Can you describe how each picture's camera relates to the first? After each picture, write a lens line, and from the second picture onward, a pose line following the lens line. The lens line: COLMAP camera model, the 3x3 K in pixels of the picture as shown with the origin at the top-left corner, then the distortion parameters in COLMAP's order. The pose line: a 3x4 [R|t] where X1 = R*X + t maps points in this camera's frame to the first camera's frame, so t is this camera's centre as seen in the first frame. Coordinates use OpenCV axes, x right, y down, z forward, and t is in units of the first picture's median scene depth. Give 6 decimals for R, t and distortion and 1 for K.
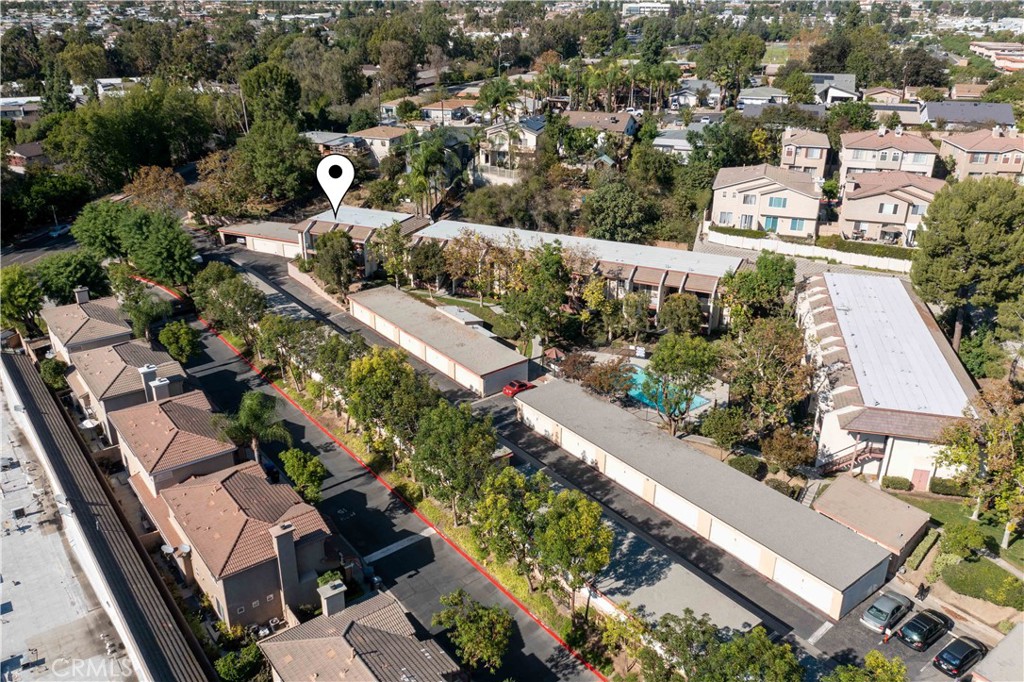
lens RADIAL K [[823.8, 0, 510.3], [0, 823.8, 321.1], [0, 0, 1]] dist [-0.003431, 0.002927]
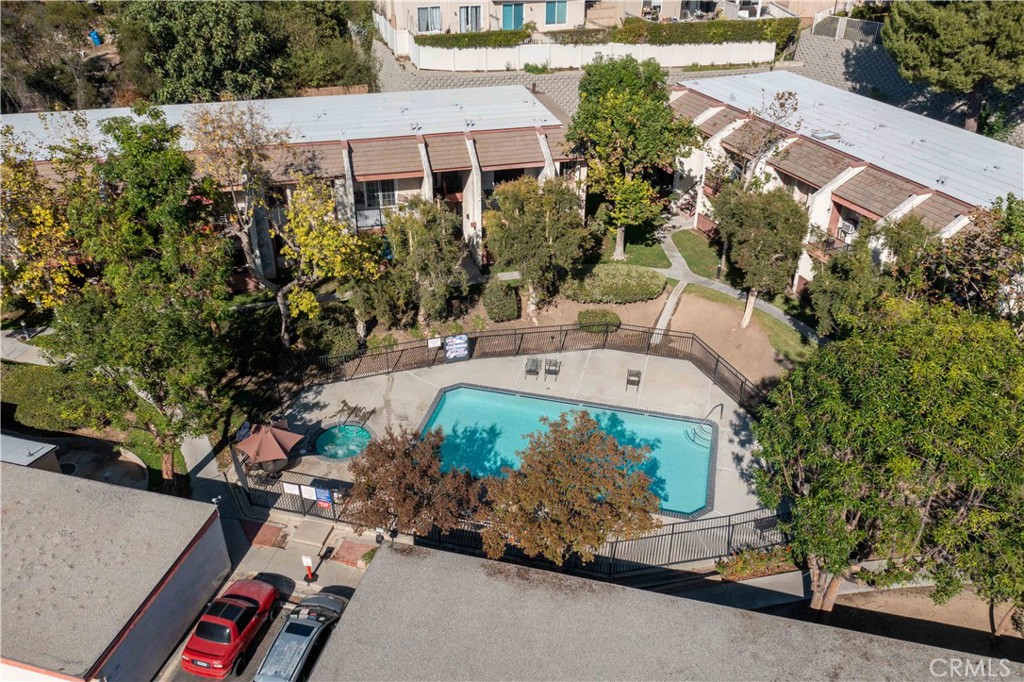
lens RADIAL K [[823.8, 0, 510.3], [0, 823.8, 321.1], [0, 0, 1]] dist [-0.003431, 0.002927]
pose [[0.785614, -0.312169, 0.534191, -0.026675], [0.234472, 0.949200, 0.209862, -0.043819], [-0.572567, -0.039618, 0.818900, 0.550825]]
